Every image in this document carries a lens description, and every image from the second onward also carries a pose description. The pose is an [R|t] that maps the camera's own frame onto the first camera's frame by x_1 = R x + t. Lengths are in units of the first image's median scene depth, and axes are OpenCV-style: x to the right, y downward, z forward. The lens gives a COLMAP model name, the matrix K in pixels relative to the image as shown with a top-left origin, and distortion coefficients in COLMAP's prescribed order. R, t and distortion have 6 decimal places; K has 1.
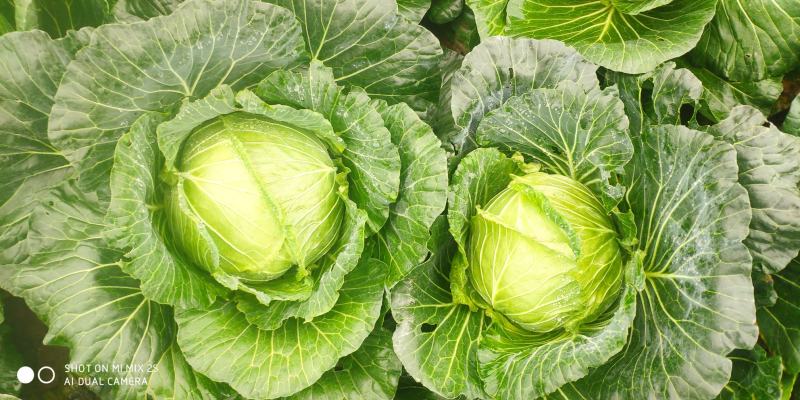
lens RADIAL K [[606.4, 0, 410.6], [0, 606.4, 210.1], [0, 0, 1]] dist [0.189537, -0.399048]
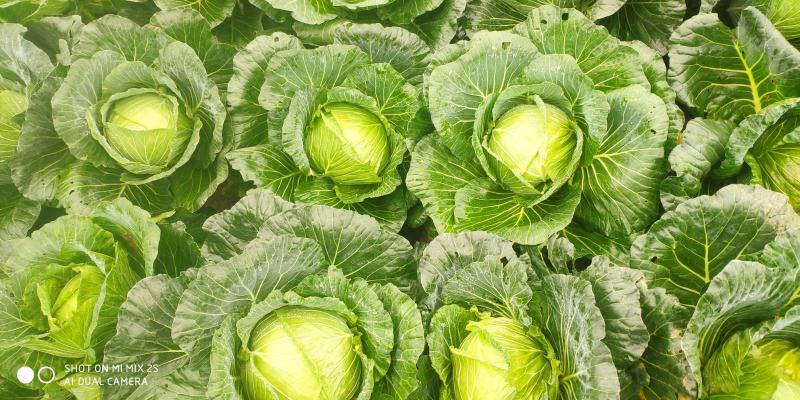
lens RADIAL K [[606.4, 0, 410.6], [0, 606.4, 210.1], [0, 0, 1]] dist [0.189537, -0.399048]
pose [[0.986779, -0.152118, -0.055929, 0.153003], [0.129248, 0.946794, -0.294746, 0.107764], [0.097789, 0.283620, 0.953938, -0.509011]]
